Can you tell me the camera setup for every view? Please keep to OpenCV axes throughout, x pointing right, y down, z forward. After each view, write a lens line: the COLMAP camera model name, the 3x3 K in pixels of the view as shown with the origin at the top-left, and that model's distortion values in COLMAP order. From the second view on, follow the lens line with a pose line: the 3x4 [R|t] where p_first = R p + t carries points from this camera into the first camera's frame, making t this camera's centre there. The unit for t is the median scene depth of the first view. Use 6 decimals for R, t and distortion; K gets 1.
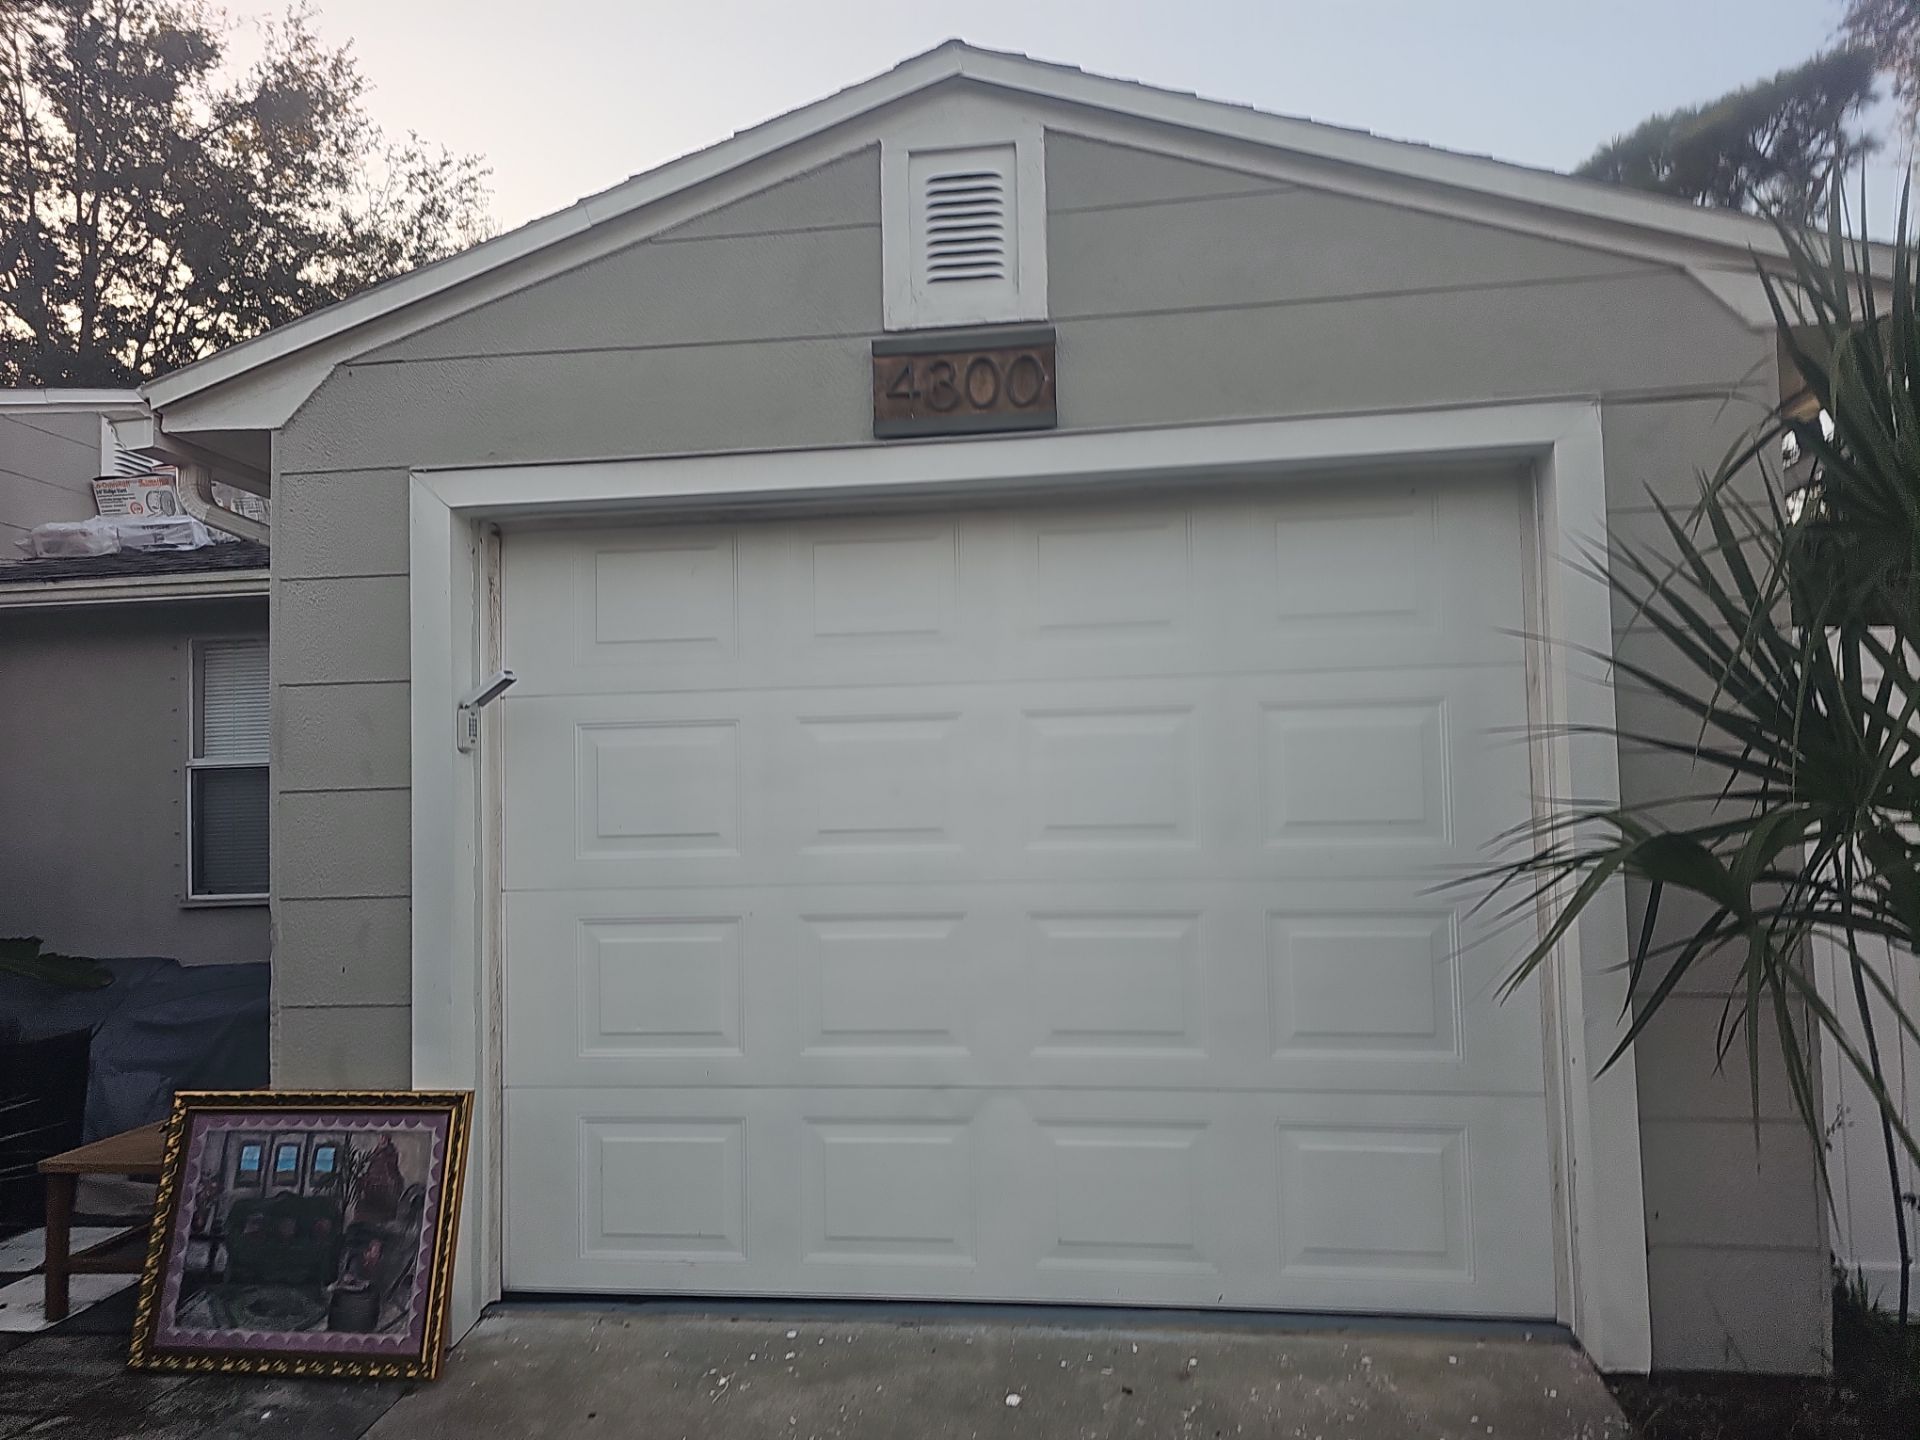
lens RADIAL K [[1277.9, 0, 995.2], [0, 1277.9, 725.4], [0, 0, 1]] dist [0.075077, -0.055559]
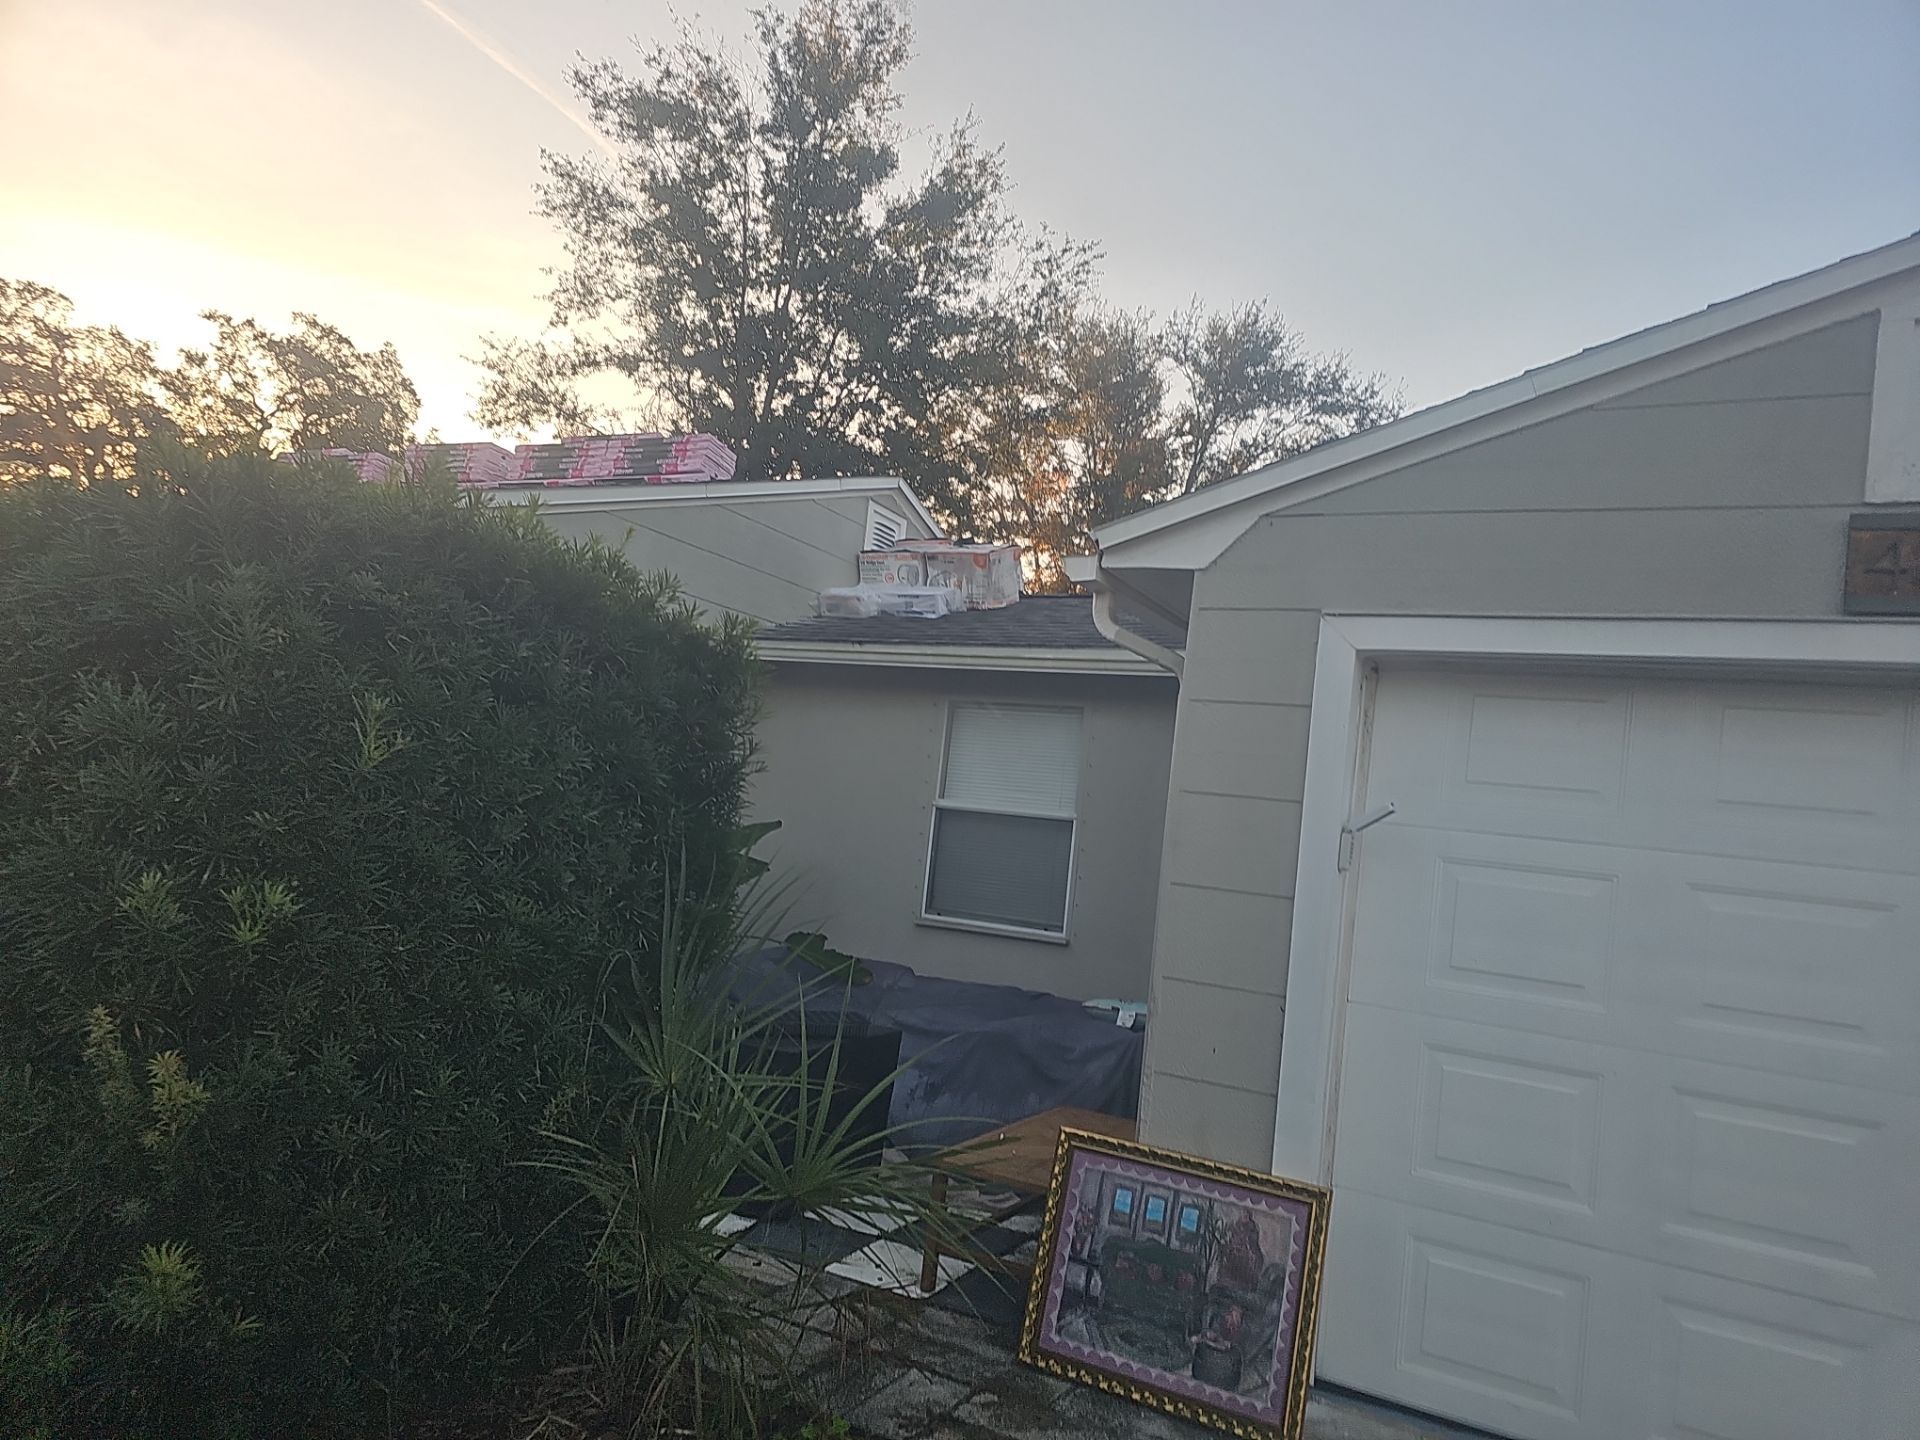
lens RADIAL K [[1277.9, 0, 995.2], [0, 1277.9, 725.4], [0, 0, 1]] dist [0.075077, -0.055559]
pose [[0.931304, 0.095271, -0.351564, -0.318210], [-0.106911, 0.994173, -0.013798, -0.056695], [0.348201, 0.050436, 0.936062, -0.122645]]
